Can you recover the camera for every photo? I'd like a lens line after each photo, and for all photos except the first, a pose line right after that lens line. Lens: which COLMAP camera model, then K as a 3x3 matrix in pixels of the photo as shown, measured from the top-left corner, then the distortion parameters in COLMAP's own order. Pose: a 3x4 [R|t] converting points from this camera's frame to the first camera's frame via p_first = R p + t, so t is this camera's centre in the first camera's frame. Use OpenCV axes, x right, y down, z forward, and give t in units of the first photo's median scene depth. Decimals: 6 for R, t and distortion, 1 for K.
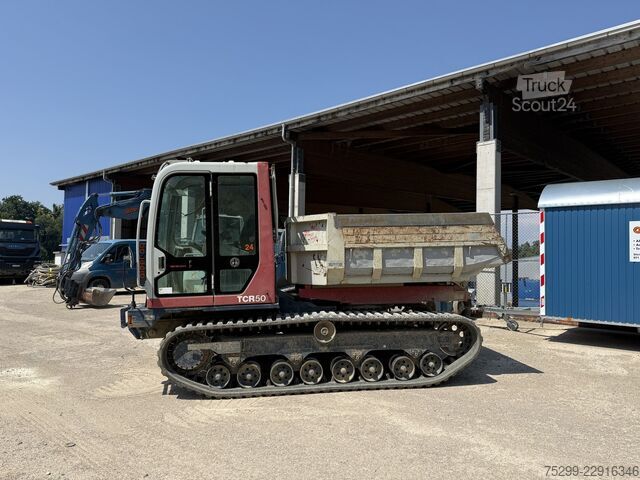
lens RADIAL K [[446.5, 0, 320.0], [0, 446.5, 240.0], [0, 0, 1]] dist [0.068343, -0.079050]
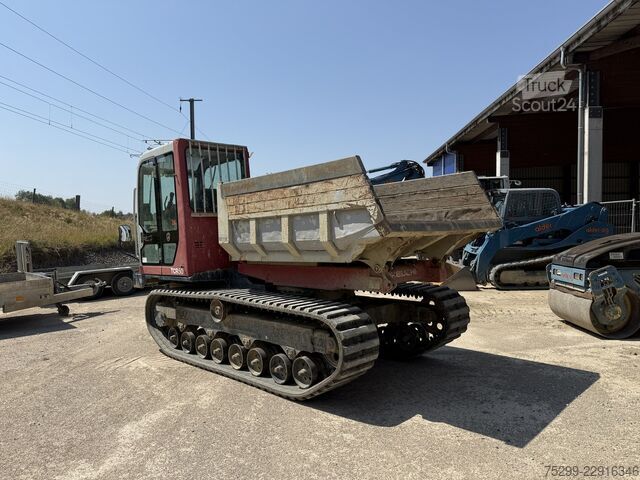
lens RADIAL K [[446.5, 0, 320.0], [0, 446.5, 240.0], [0, 0, 1]] dist [0.068343, -0.079050]
pose [[0.608682, 0.003286, -0.793407, 0.853881], [0.055621, 0.997354, 0.046801, 0.024815], [0.791462, -0.072617, 0.606889, 0.589020]]
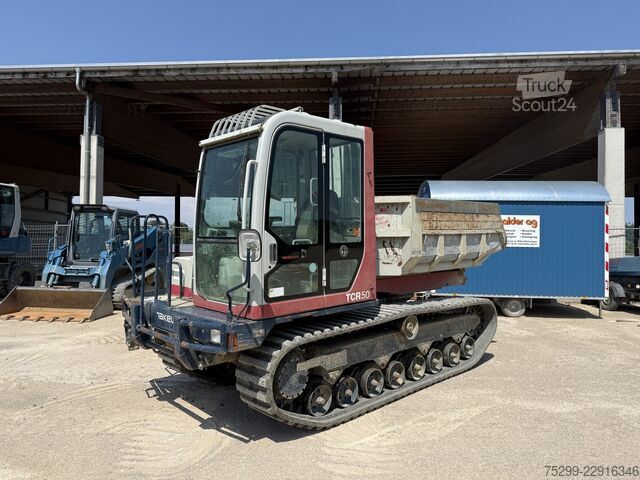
lens RADIAL K [[451.0, 0, 318.3], [0, 451.0, 237.0], [0, 0, 1]] dist [0.071194, -0.086441]
pose [[0.805036, 0.008676, 0.593162, -0.655917], [-0.025558, 0.999472, 0.020068, 0.010046], [-0.592675, -0.031315, 0.804833, 0.368624]]
